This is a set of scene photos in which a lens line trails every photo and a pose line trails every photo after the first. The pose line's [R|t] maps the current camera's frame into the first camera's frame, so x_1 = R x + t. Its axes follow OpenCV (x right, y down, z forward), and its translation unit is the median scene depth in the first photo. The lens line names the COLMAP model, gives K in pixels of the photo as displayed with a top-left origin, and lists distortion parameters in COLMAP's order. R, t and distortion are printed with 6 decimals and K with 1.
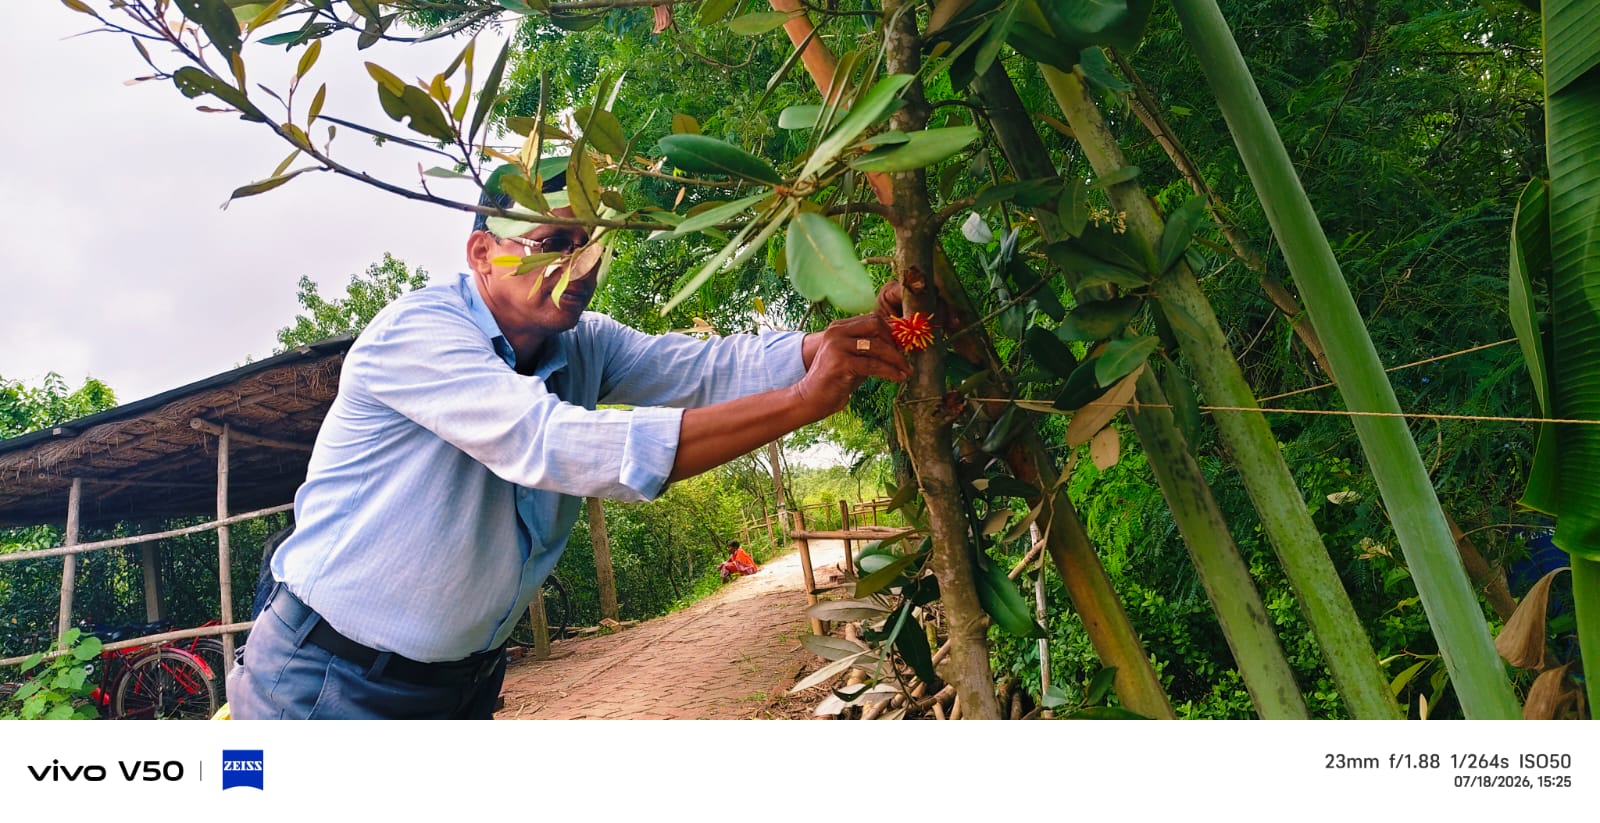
lens RADIAL K [[1112.4, 0, 781.3], [0, 1112.4, 367.2], [0, 0, 1]] dist [0.002541, -0.025412]
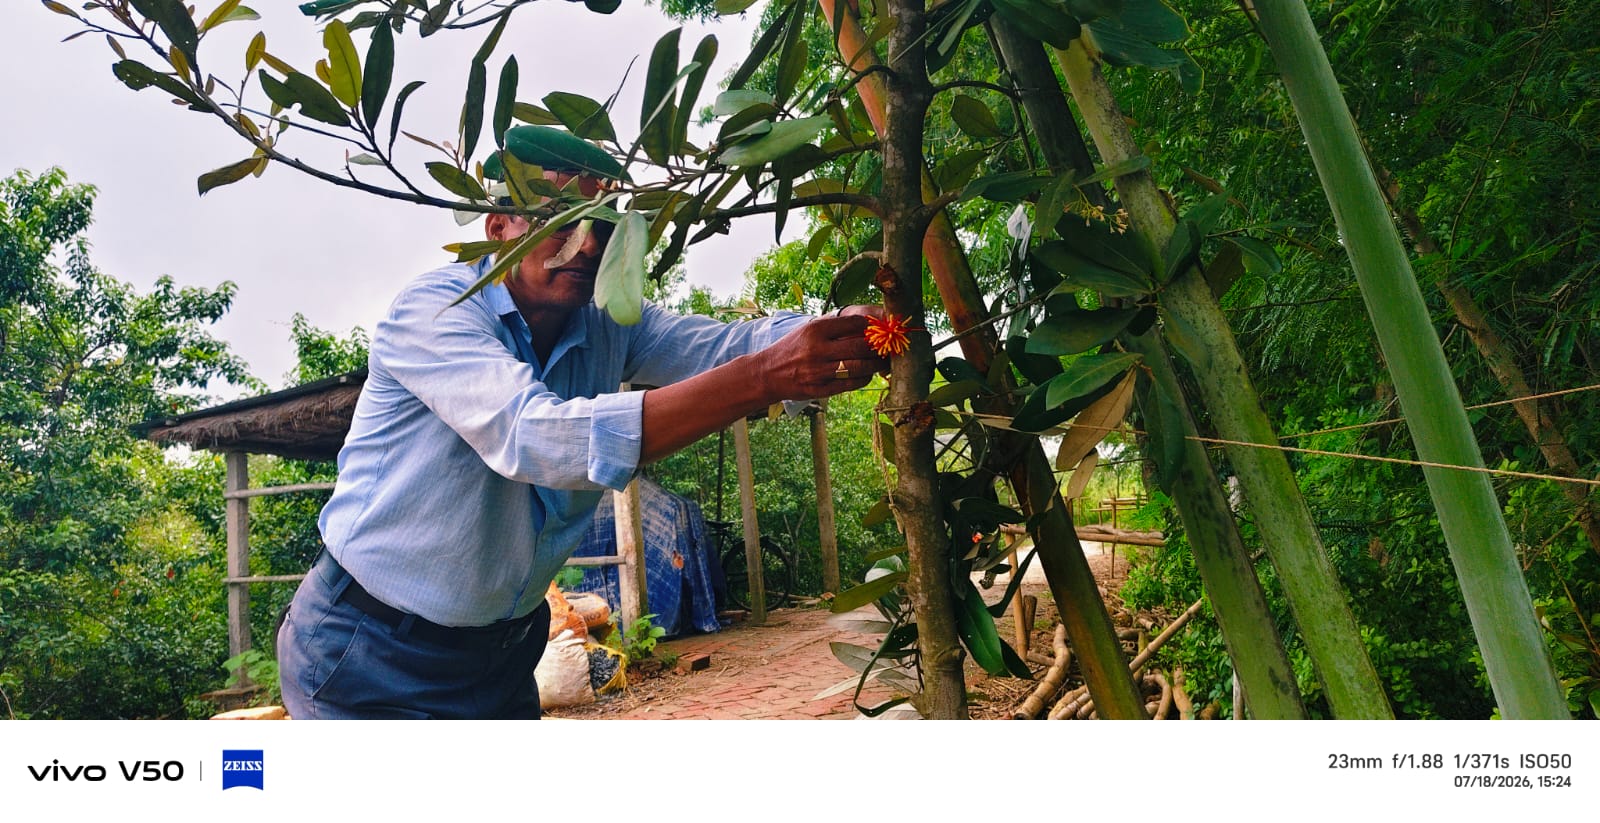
lens RADIAL K [[1106.8, 0, 796.0], [0, 1106.8, 381.3], [0, 0, 1]] dist [-0.019808, 0.007043]
pose [[0.965925, 0.057002, -0.252468, 0.258838], [-0.048577, 0.998039, 0.039484, -0.023831], [0.254224, -0.025875, 0.966799, 0.085075]]
